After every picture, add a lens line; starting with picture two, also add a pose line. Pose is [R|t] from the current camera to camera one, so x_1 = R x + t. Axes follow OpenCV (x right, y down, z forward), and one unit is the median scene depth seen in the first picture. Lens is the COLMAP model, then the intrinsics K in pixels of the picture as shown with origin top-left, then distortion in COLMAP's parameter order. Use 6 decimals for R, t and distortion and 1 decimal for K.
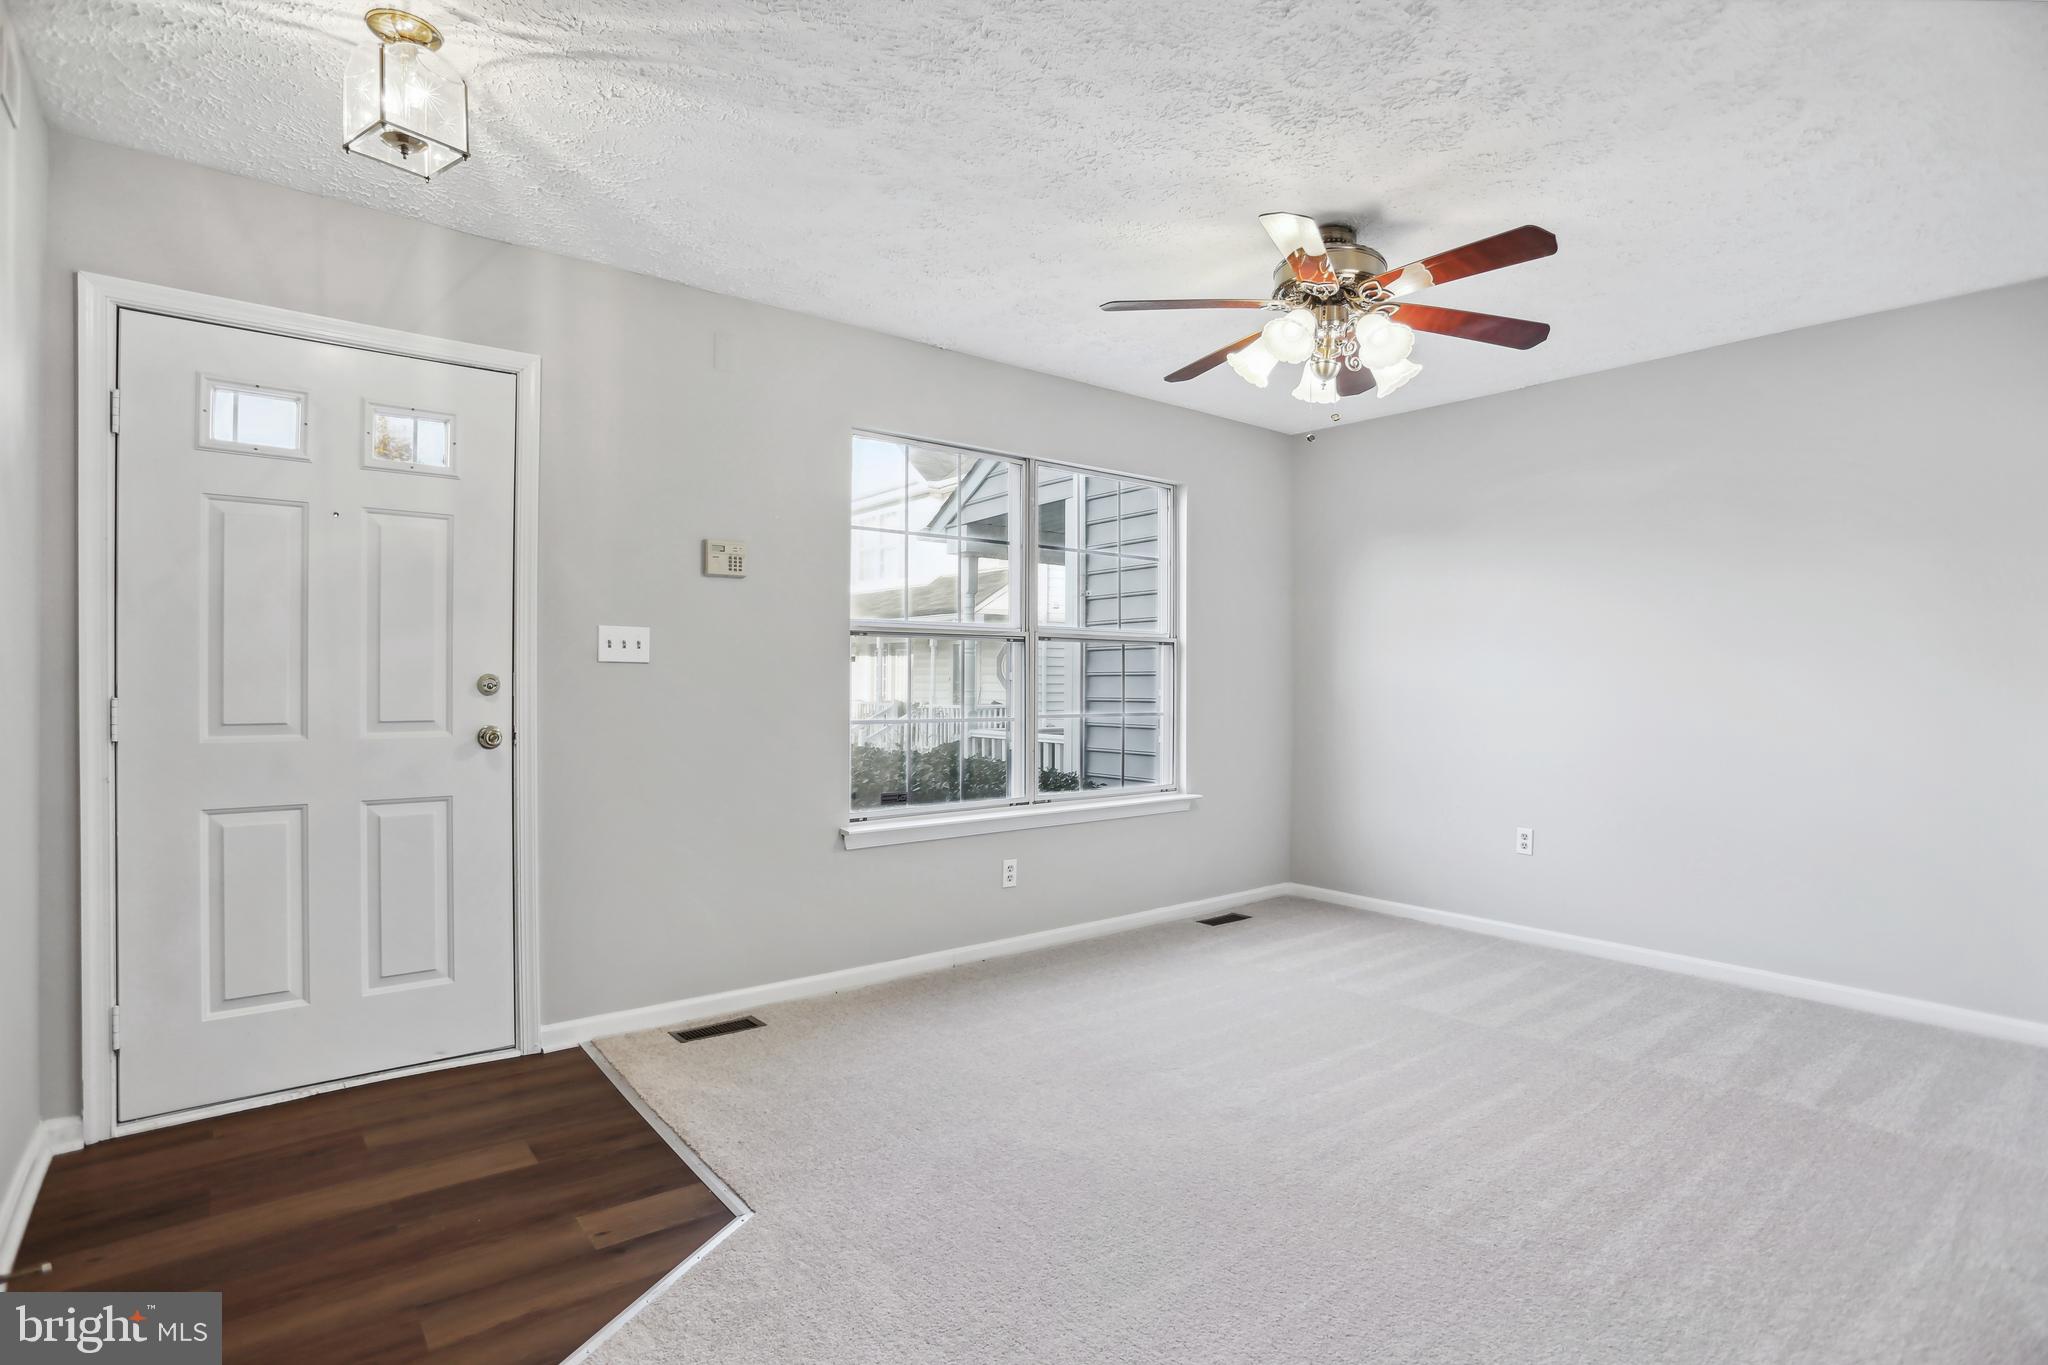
lens RADIAL K [[1033.2, 0, 1124.4], [0, 1033.2, 682.5], [0, 0, 1]] dist [-0.028370, 0.028508]
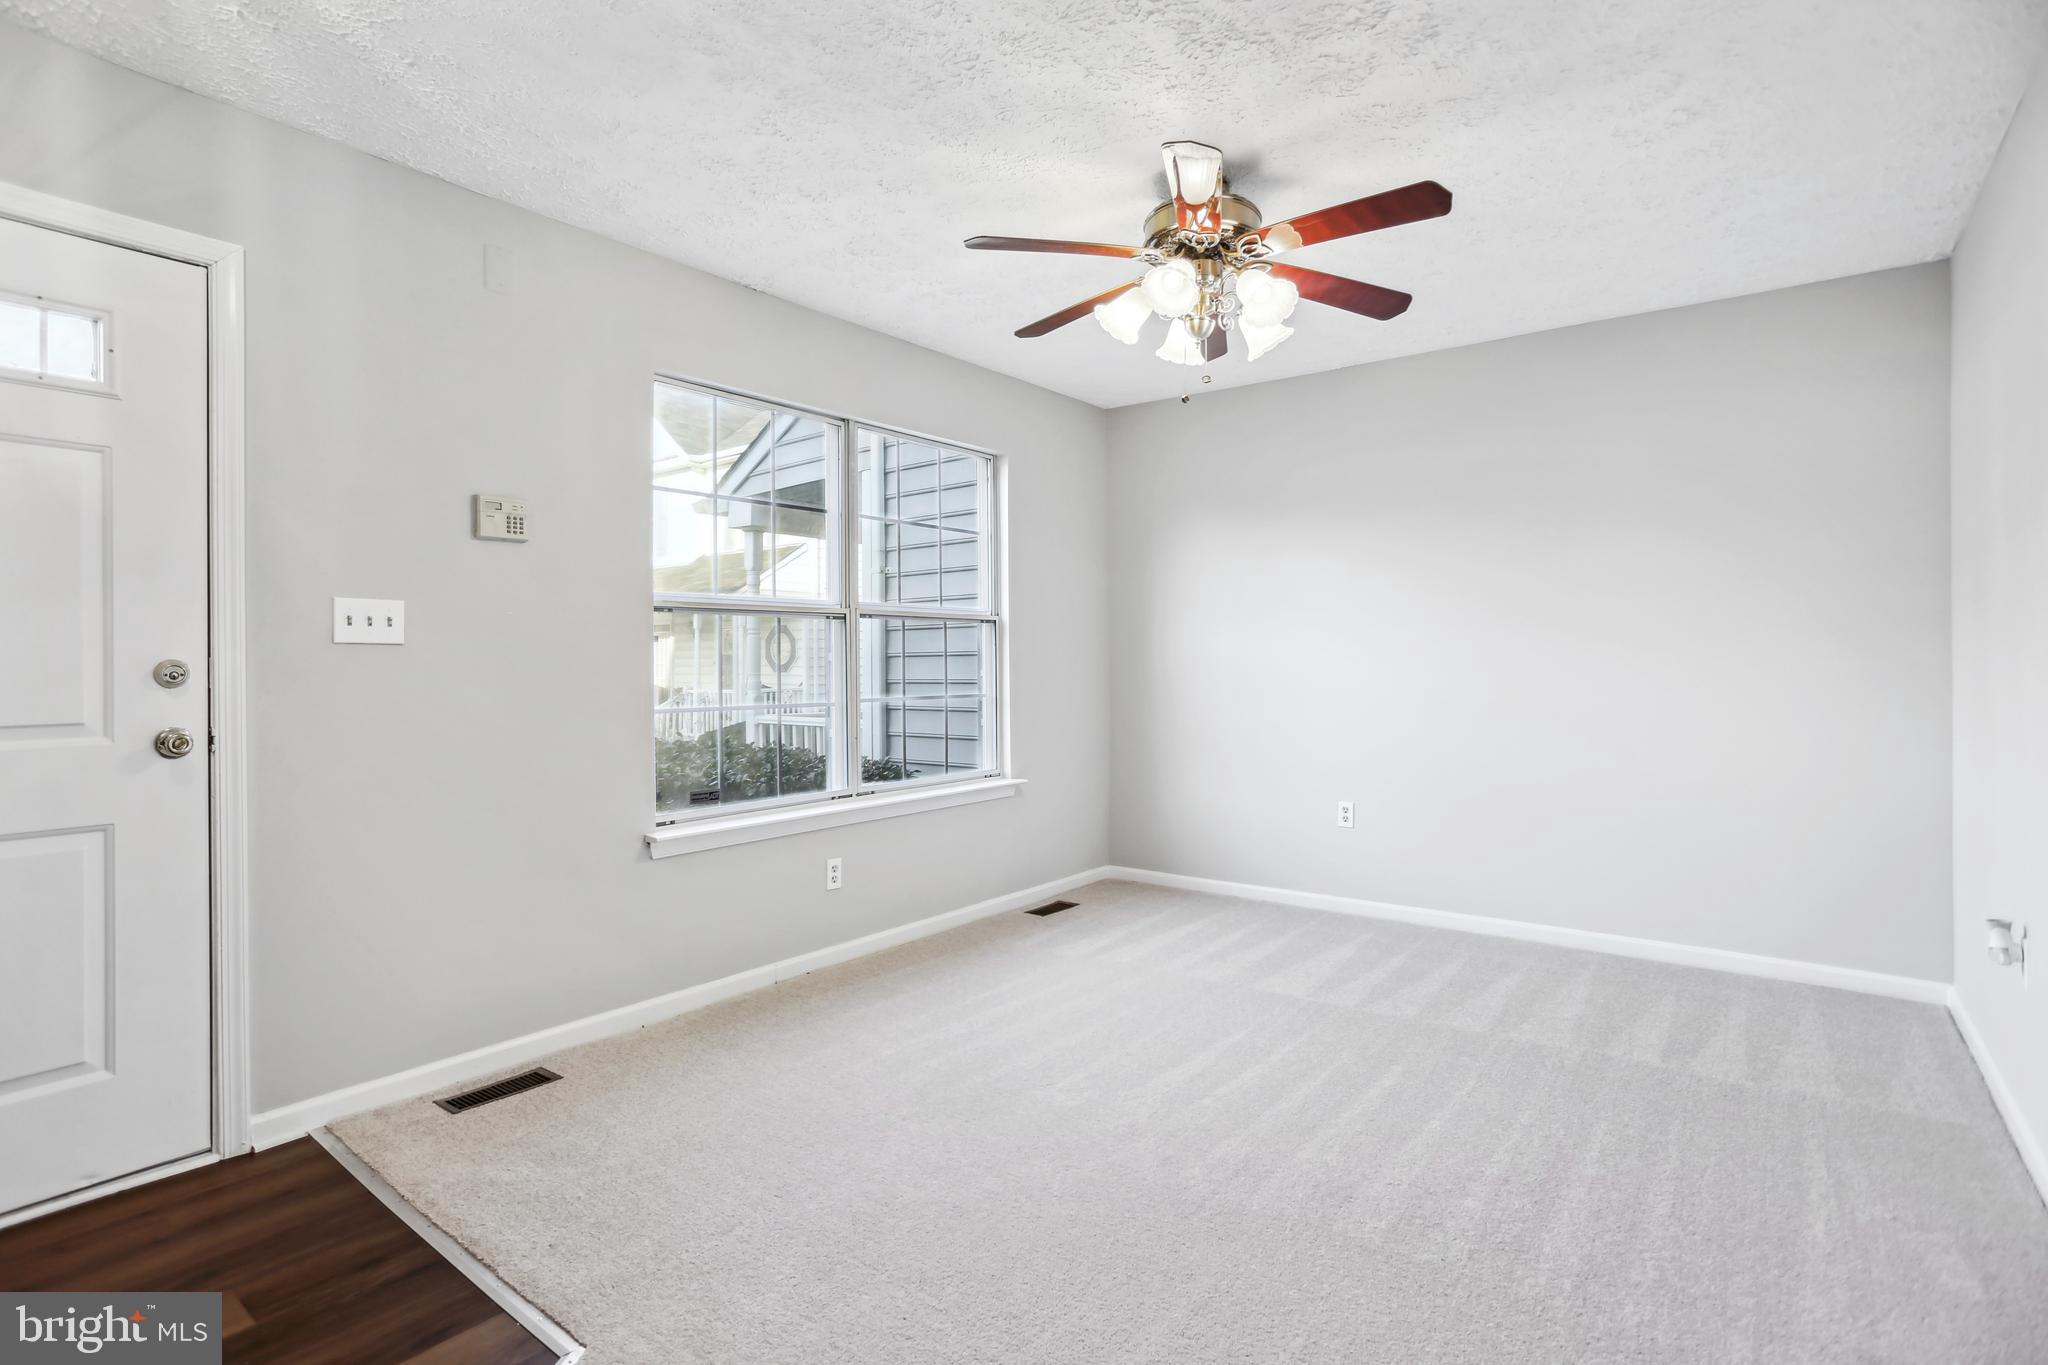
lens RADIAL K [[1033.2, 0, 1117.5], [0, 1033.2, 659.2], [0, 0, 1]] dist [-0.028370, 0.028508]
pose [[0.979855, -0.010736, 0.199421, -0.068460], [0.011459, 0.999931, -0.002473, 0.001048], [-0.199381, 0.004709, 0.979911, 0.091896]]
